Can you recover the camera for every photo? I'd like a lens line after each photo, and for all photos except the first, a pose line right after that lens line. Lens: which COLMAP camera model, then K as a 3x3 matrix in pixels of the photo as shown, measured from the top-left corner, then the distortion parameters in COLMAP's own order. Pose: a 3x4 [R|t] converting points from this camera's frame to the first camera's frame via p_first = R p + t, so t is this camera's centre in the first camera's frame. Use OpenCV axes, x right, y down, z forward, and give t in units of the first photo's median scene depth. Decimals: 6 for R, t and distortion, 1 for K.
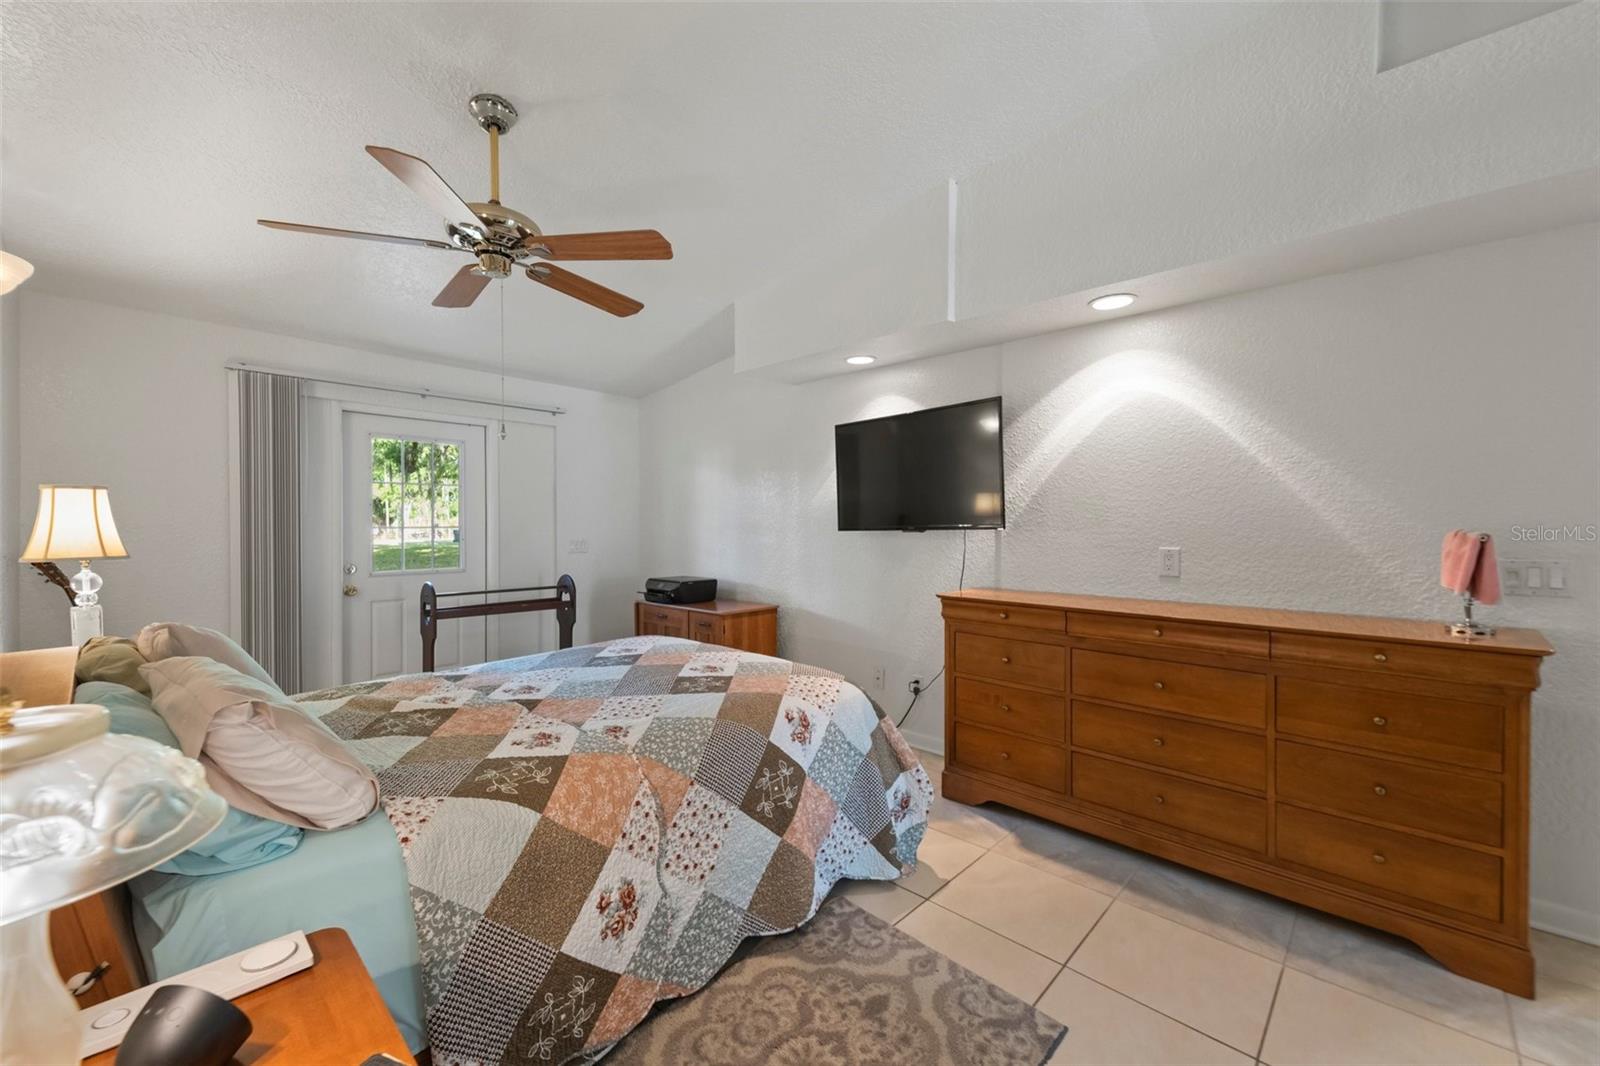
lens RADIAL K [[640.0, 0, 748.2], [0, 640.0, 525.1], [0, 0, 1]] dist [0.008769, -0.006689]
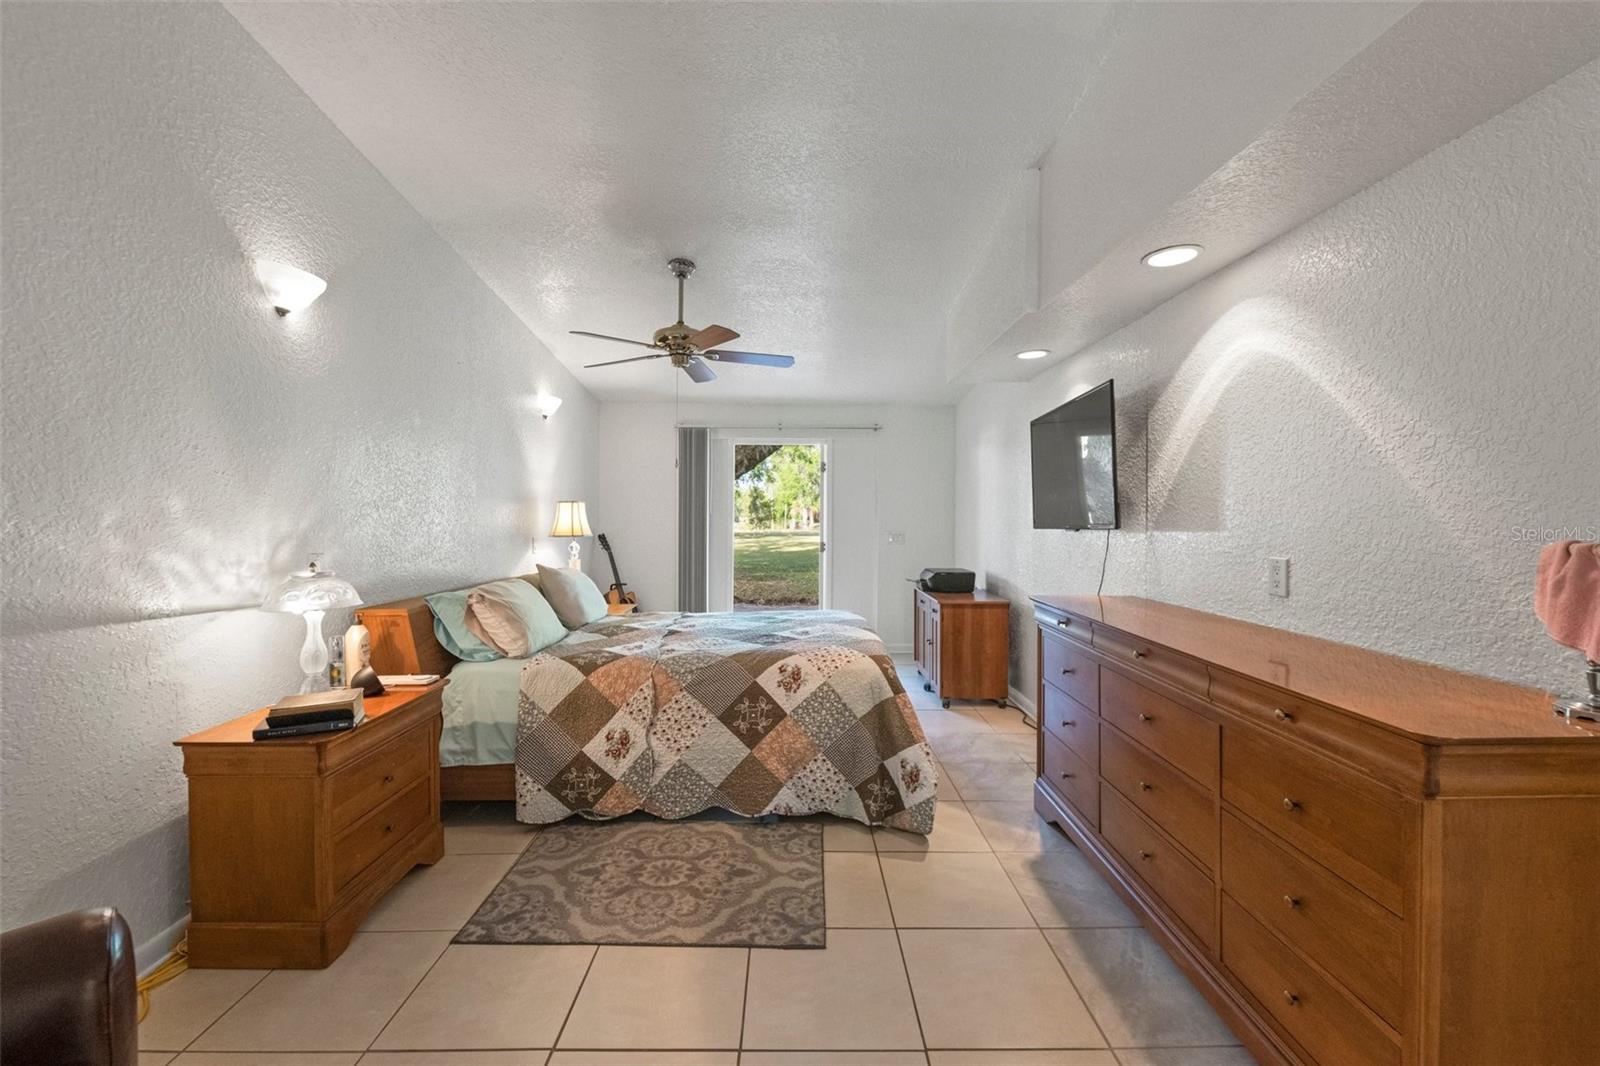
lens RADIAL K [[640.0, 0, 785.4], [0, 640.0, 509.4], [0, 0, 1]] dist [0.008769, -0.006689]
pose [[0.689204, -0.007993, -0.724523, 1.210111], [-0.001096, 0.999927, -0.012073, -0.016583], [0.724566, 0.009115, 0.689145, 0.105987]]
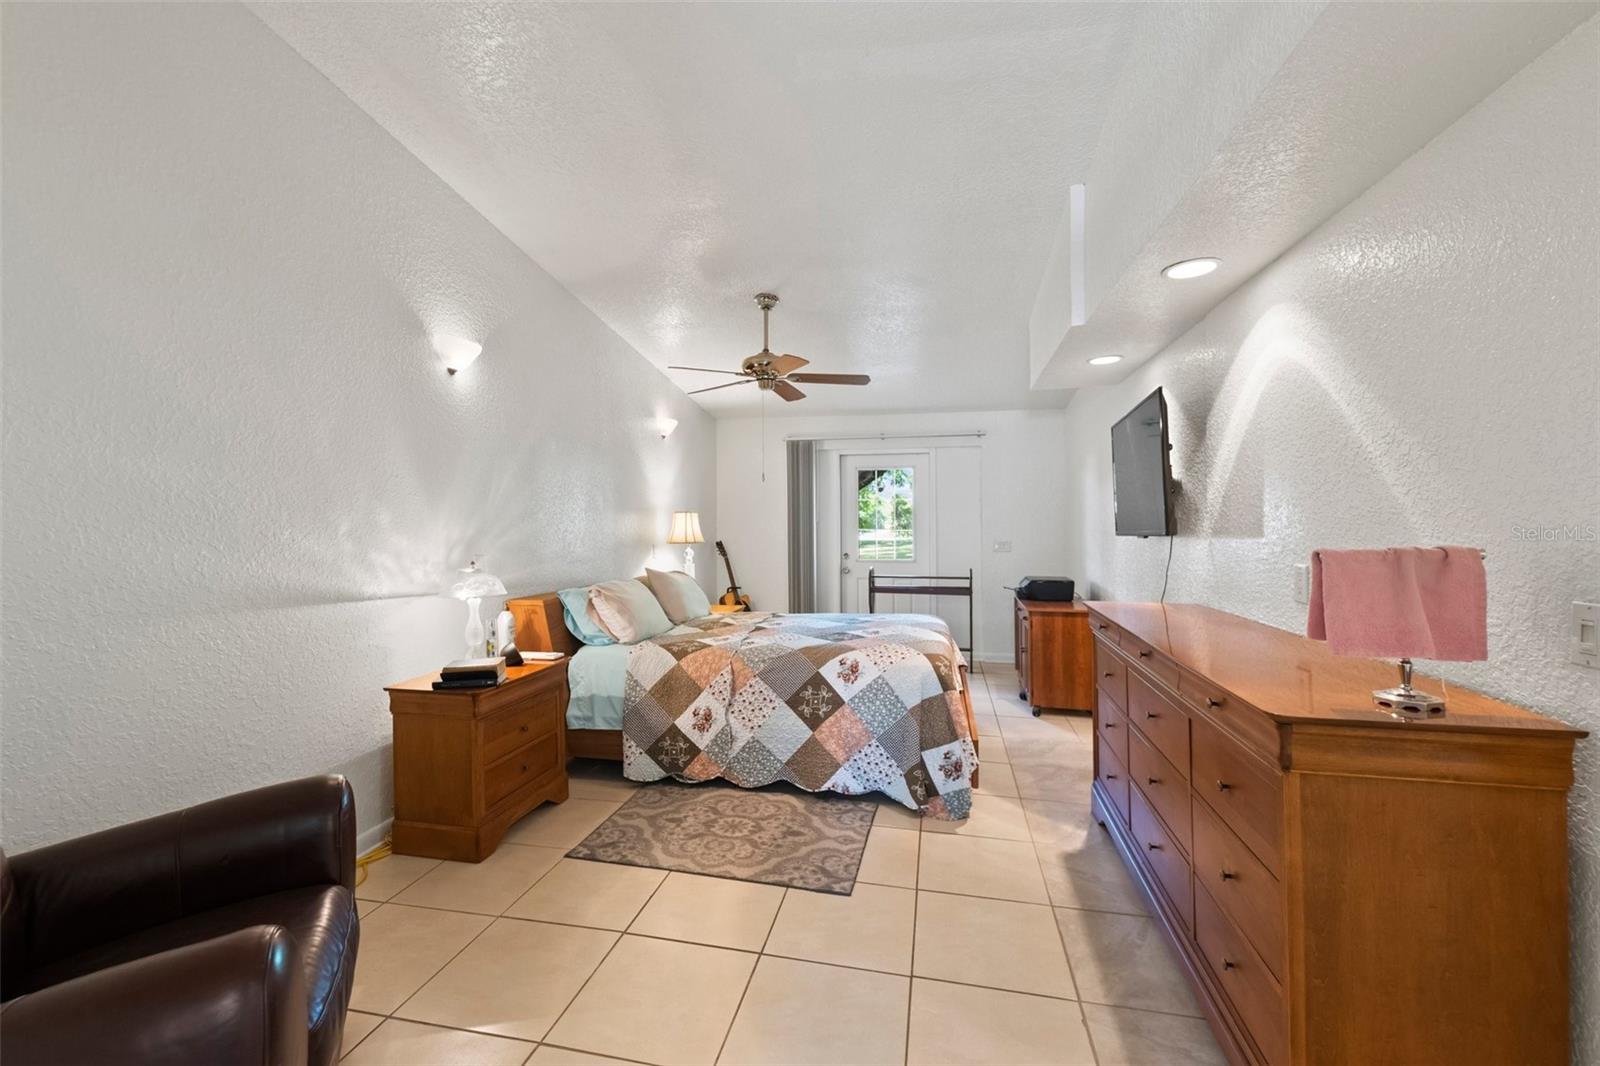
lens RADIAL K [[640.0, 0, 763.0], [0, 640.0, 520.0], [0, 0, 1]] dist [0.008769, -0.006689]
pose [[0.496797, -0.008891, -0.867821, 1.467371], [0.003235, 0.999960, -0.008393, -0.017237], [0.867861, 0.001362, 0.496806, 0.130880]]
